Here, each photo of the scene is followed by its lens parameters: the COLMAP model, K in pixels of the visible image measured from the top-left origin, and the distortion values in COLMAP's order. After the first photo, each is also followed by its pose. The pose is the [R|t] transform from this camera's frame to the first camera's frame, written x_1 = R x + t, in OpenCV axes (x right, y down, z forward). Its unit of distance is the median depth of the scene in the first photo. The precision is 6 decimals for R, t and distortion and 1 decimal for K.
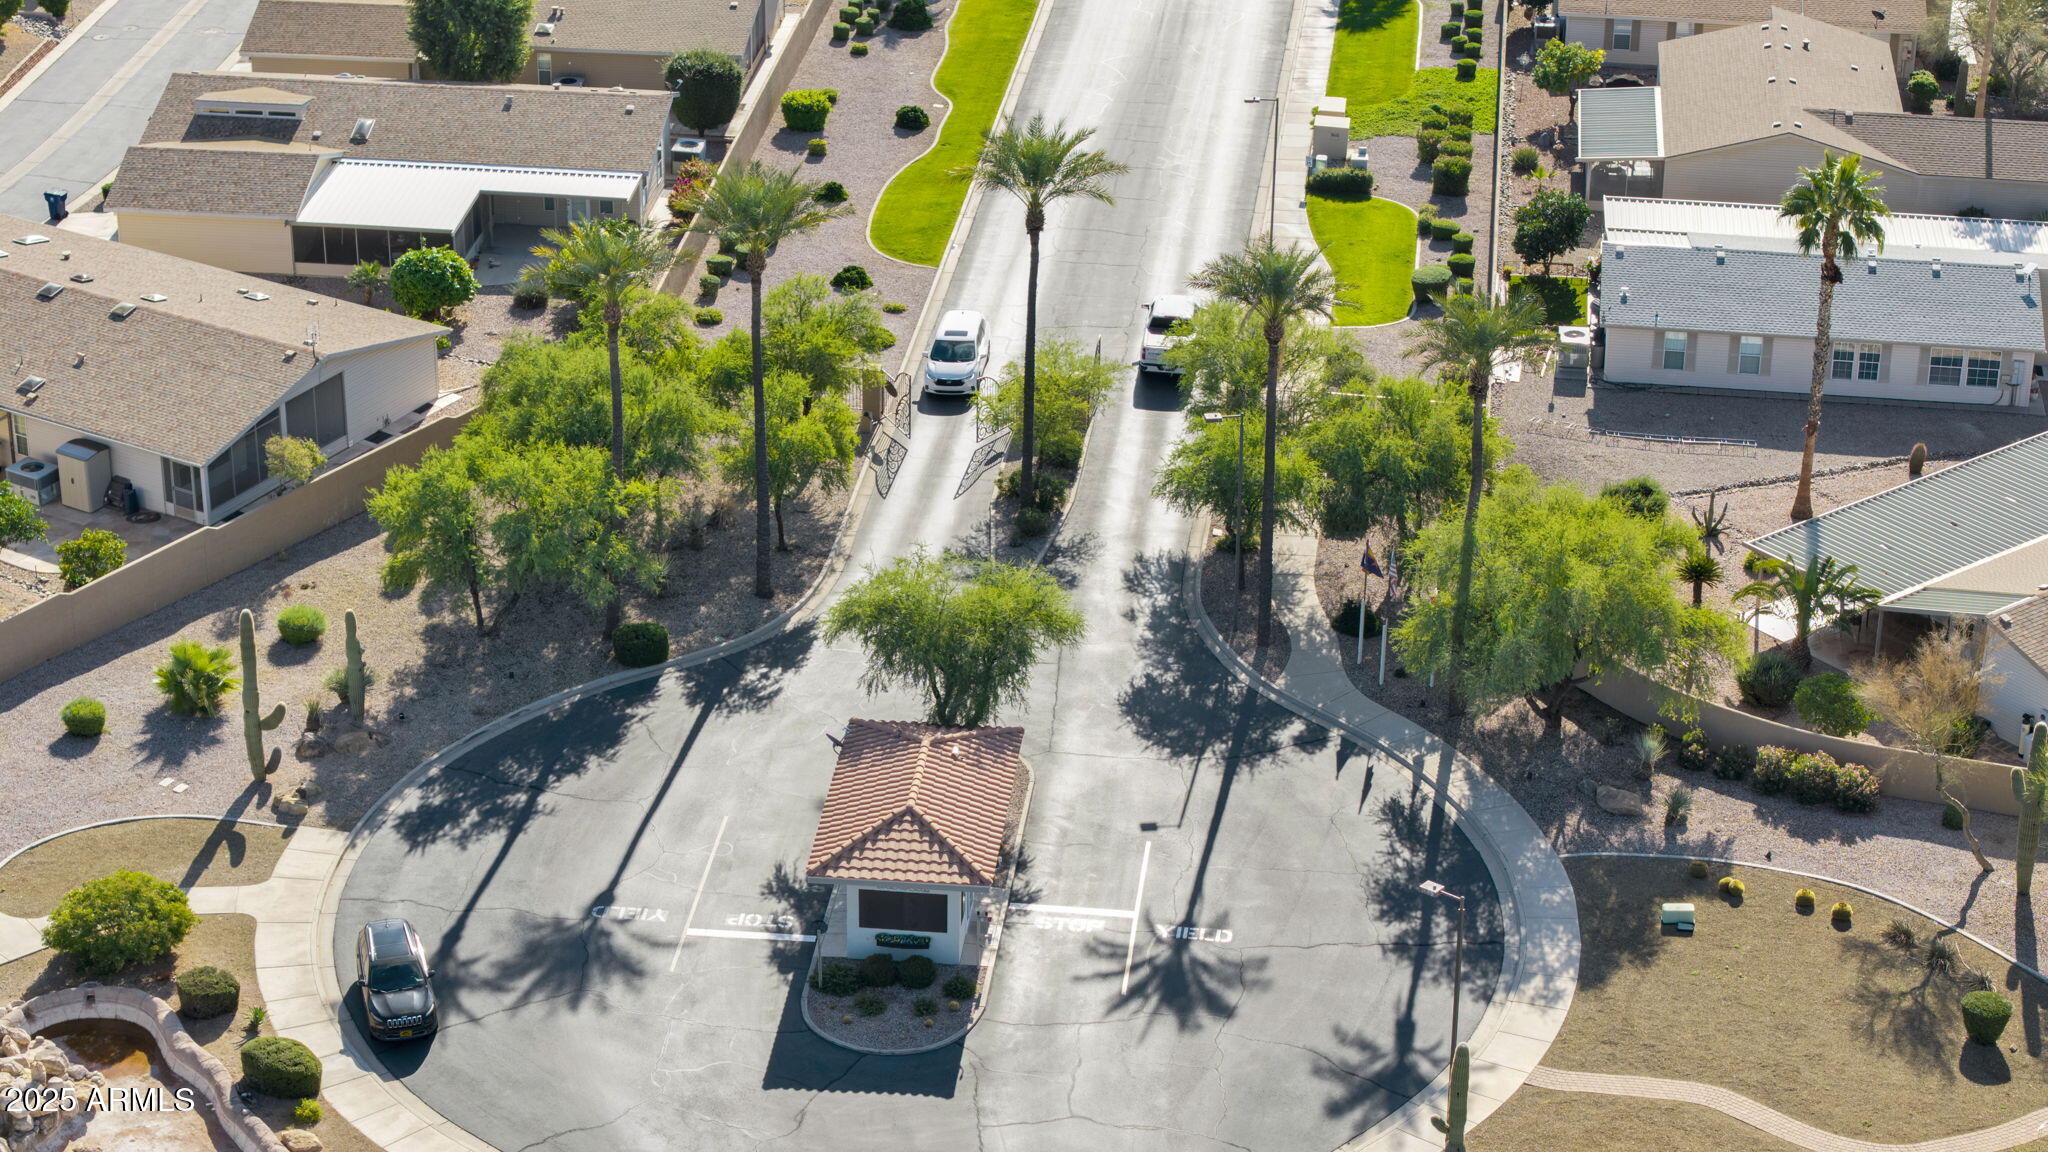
lens RADIAL K [[871.4, 0, 1022.0], [0, 871.4, 588.1], [0, 0, 1]] dist [0.000888, -0.000073]
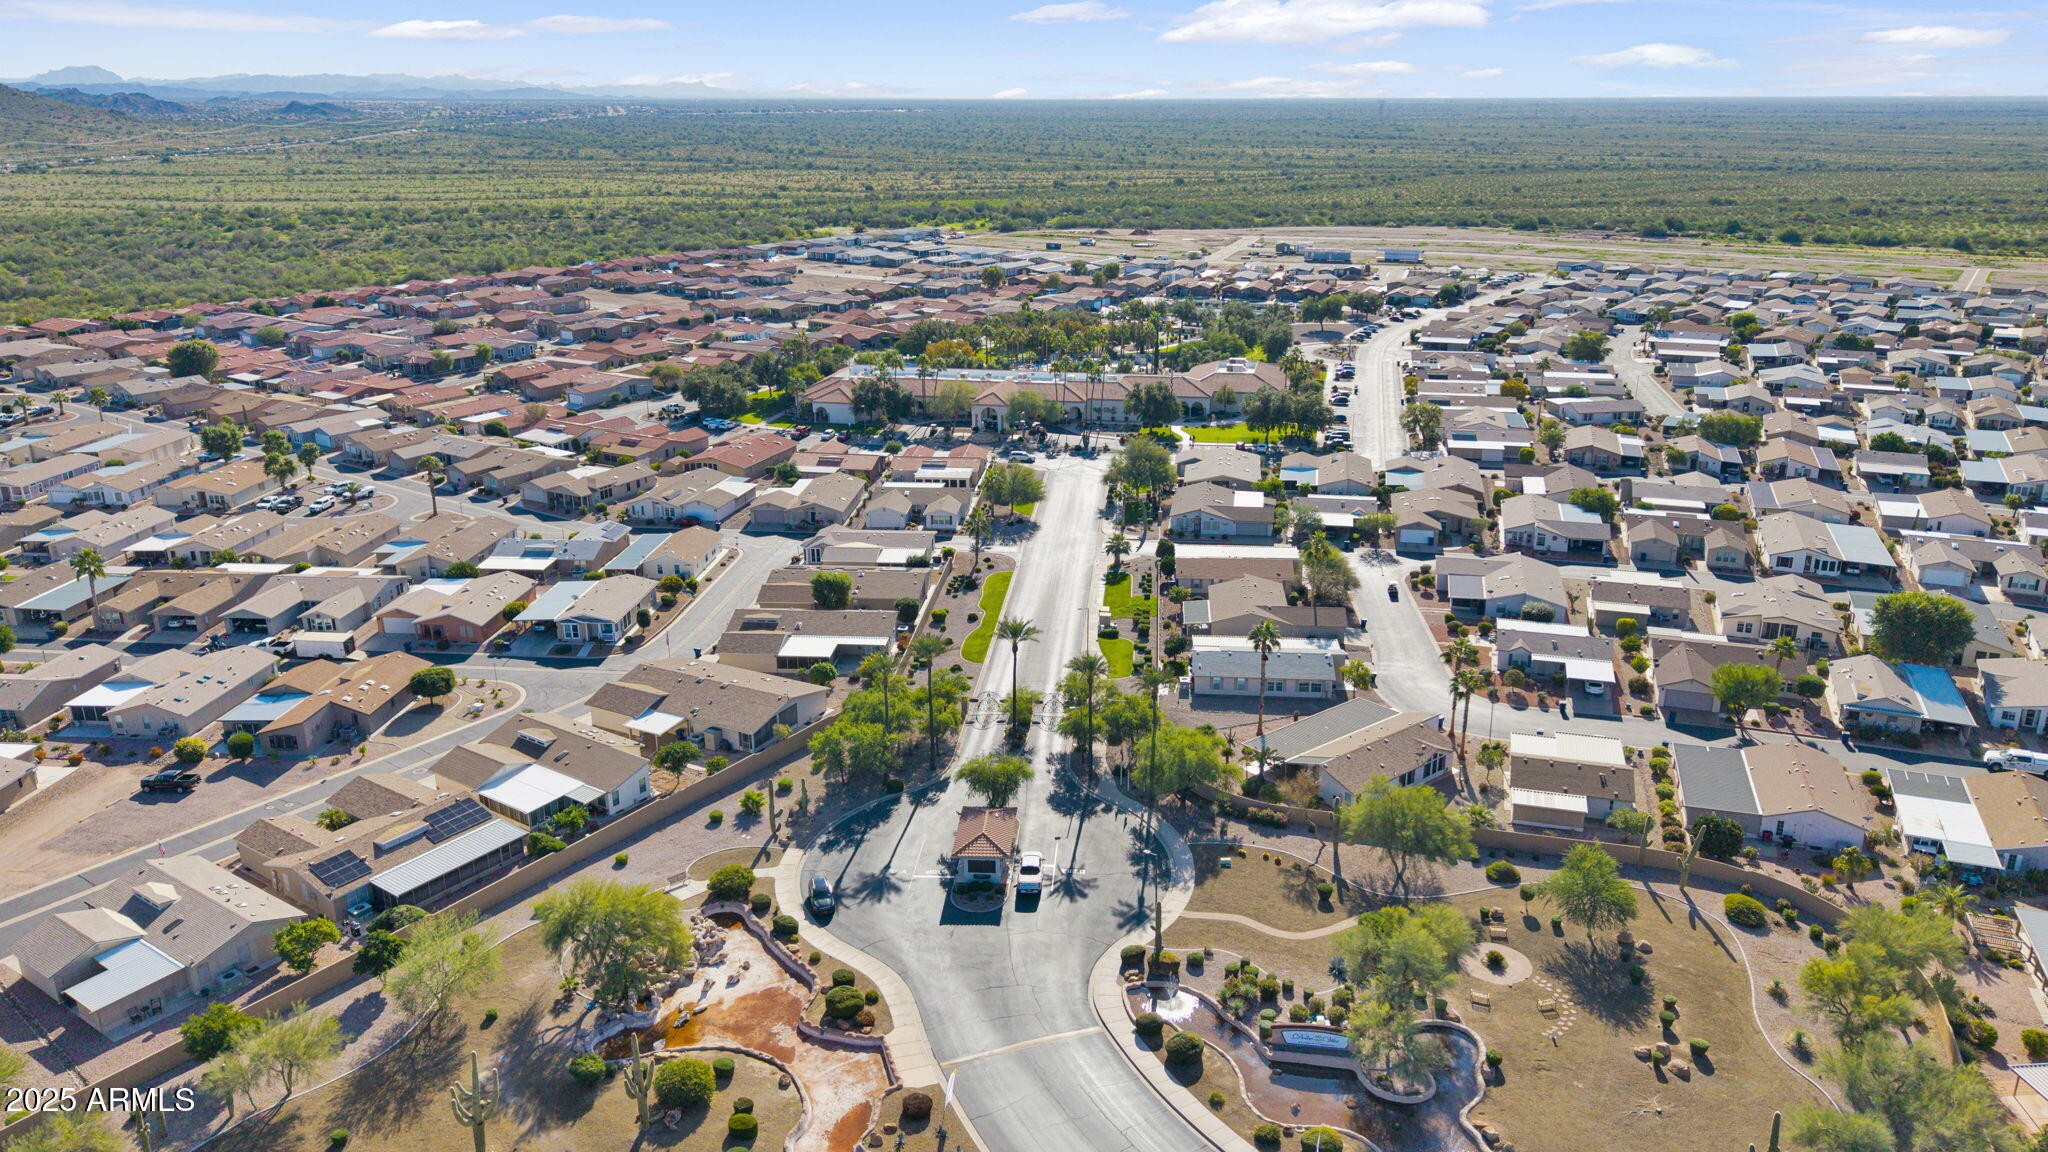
lens RADIAL K [[871.4, 0, 1022.0], [0, 871.4, 588.1], [0, 0, 1]] dist [0.000888, -0.000073]
pose [[0.997188, -0.019566, 0.072340, -0.189163], [0.040426, 0.953262, -0.299428, 0.338864], [-0.063101, 0.301510, 0.951373, -2.213315]]
